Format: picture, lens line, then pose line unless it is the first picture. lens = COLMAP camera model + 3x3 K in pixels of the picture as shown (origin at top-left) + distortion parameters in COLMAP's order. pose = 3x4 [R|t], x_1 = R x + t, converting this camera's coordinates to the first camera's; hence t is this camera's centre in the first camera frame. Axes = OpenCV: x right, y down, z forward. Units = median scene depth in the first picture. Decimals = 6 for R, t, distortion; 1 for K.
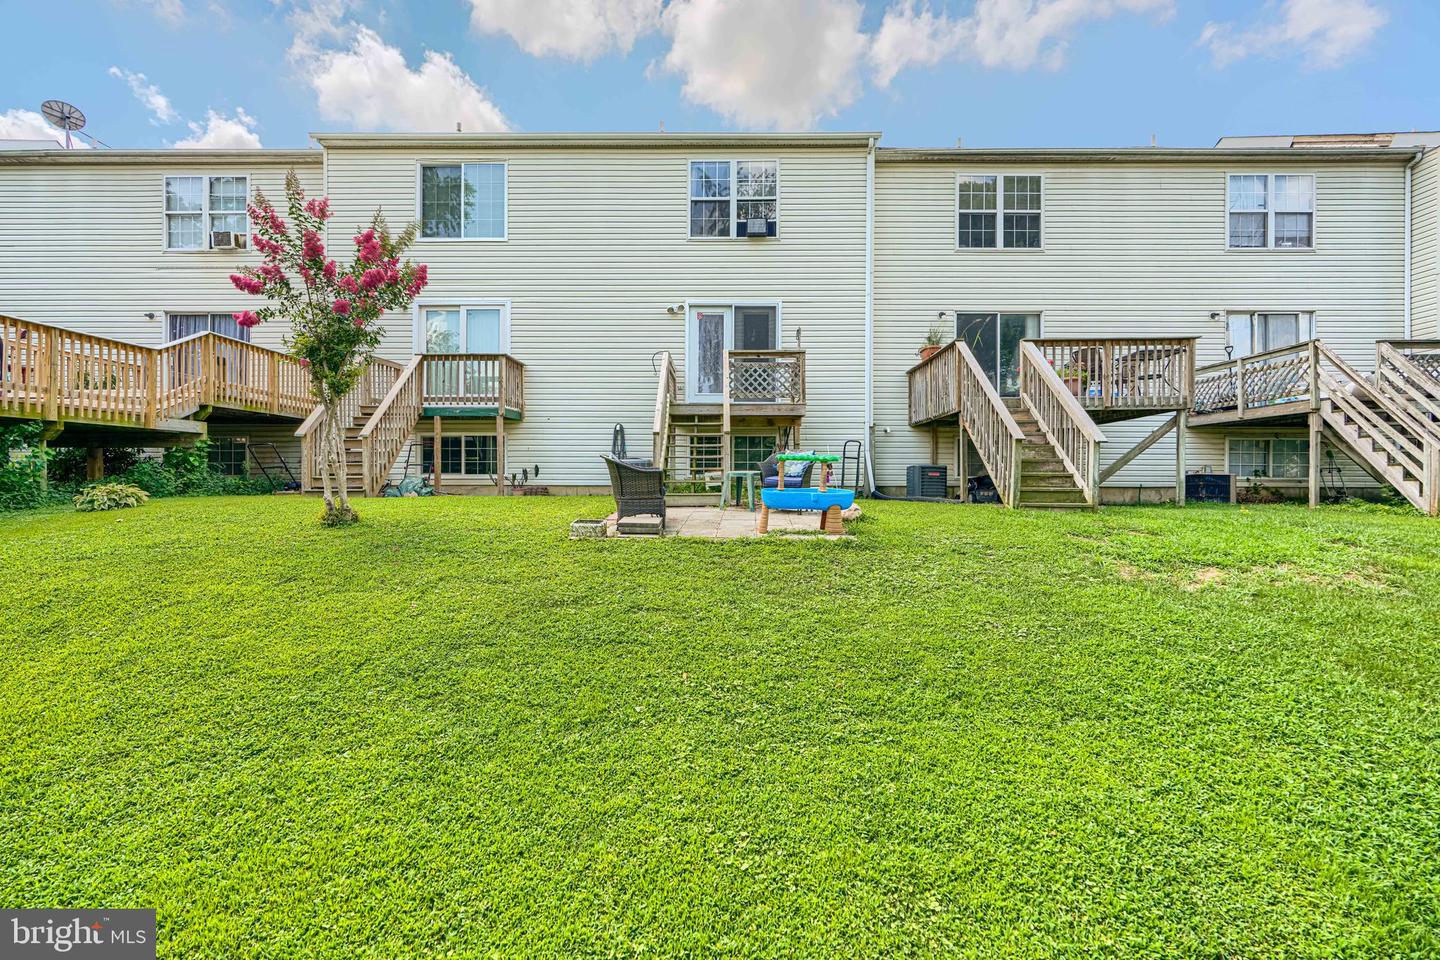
lens RADIAL K [[651.5, 0, 710.3], [0, 651.5, 483.6], [0, 0, 1]] dist [-0.003379, 0.001382]
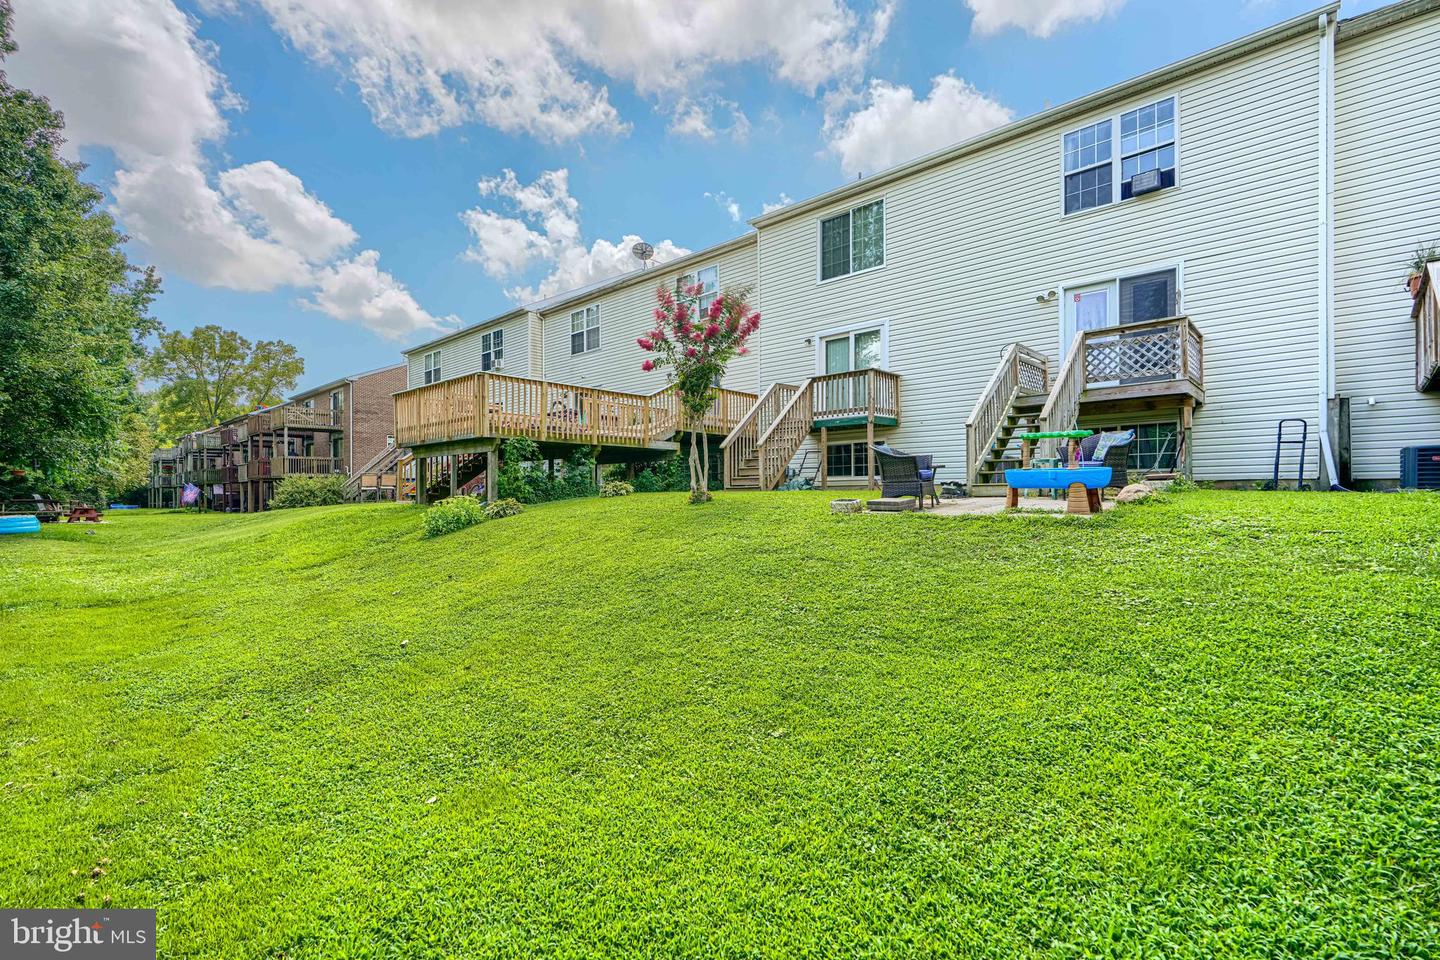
lens RADIAL K [[651.5, 0, 701.2], [0, 651.5, 497.3], [0, 0, 1]] dist [-0.003379, 0.001382]
pose [[0.732464, -0.000809, -0.680806, 0.236123], [-0.003072, 0.999985, -0.004493, 0.032070], [0.680799, 0.005383, 0.732450, -0.036684]]
